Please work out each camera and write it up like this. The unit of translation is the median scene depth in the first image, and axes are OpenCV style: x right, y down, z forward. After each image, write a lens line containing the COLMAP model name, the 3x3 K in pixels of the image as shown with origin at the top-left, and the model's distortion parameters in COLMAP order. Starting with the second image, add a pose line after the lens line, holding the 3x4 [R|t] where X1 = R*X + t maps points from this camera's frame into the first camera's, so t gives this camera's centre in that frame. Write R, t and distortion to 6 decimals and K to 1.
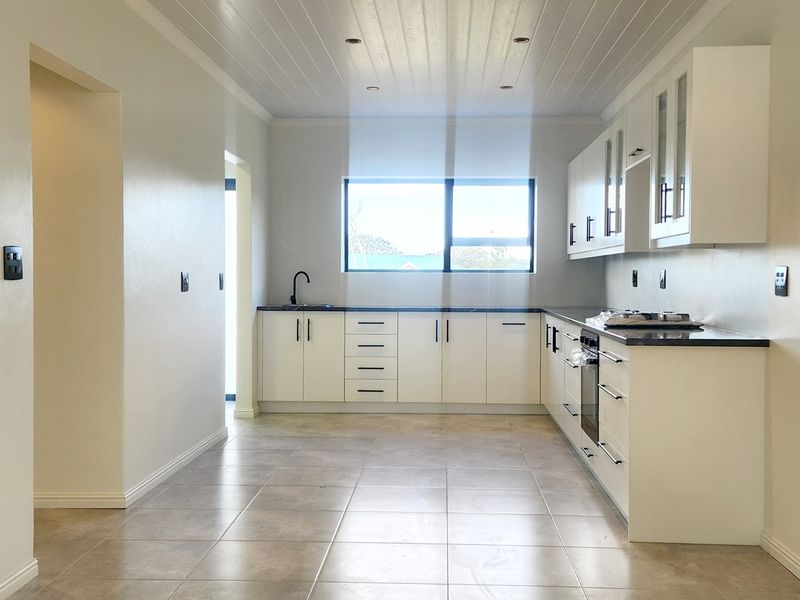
lens RADIAL K [[885.8, 0, 405.4], [0, 885.8, 281.8], [0, 0, 1]] dist [0.056284, 0.000000]
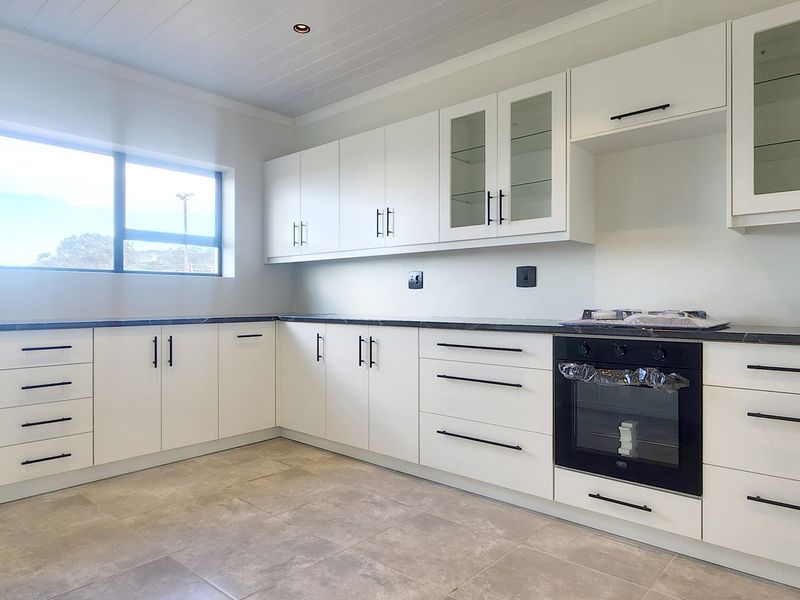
lens RADIAL K [[541.2, 0, 402.3], [0, 541.2, 298.9], [0, 0, 1]] dist [0.004338, 0.010038]
pose [[0.635920, -0.004388, 0.771742, -0.172889], [0.007837, 0.999969, -0.000772, 0.014640], [-0.771715, 0.006539, 0.635935, 0.569187]]
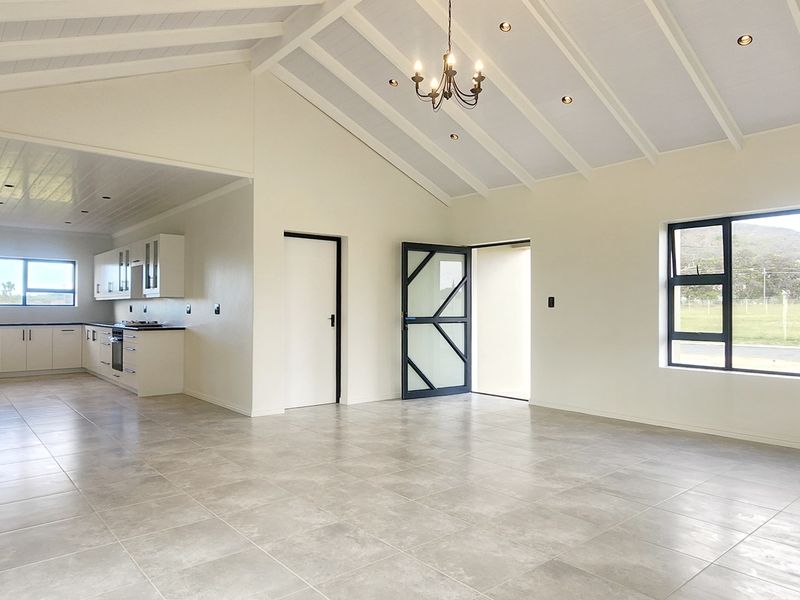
lens RADIAL K [[541.2, 0, 396.5], [0, 541.2, 305.2], [0, 0, 1]] dist [0.004338, 0.010038]
pose [[0.732126, 0.000474, 0.681169, -0.184880], [0.006761, 0.999945, -0.007962, 0.002881], [-0.681135, 0.010435, 0.732083, -0.480403]]
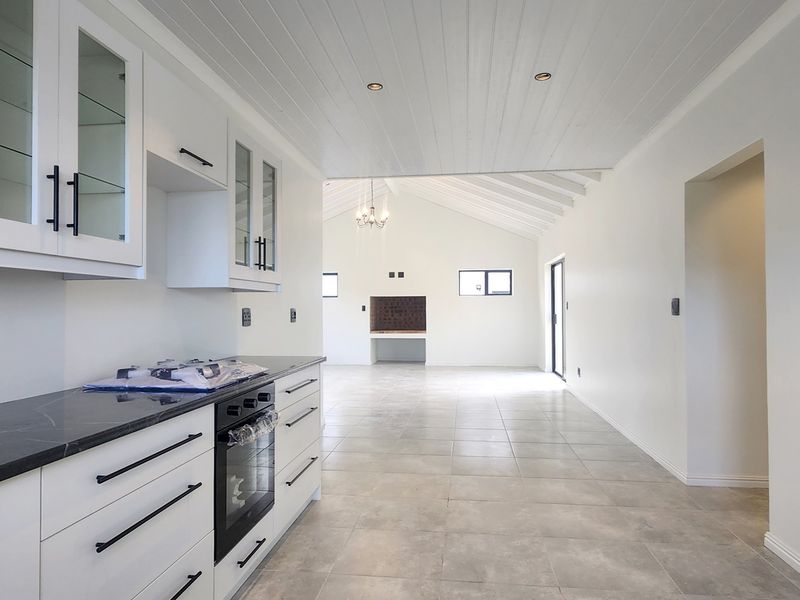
lens RADIAL K [[533.9, 0, 393.8], [0, 533.9, 302.2], [0, 0, 1]] dist [0.001403, 0.000436]
pose [[-0.996185, -0.002702, 0.087222, 0.027854], [-0.003240, 0.999977, -0.006017, -0.011321], [-0.087204, -0.006277, -0.996171, 0.959739]]
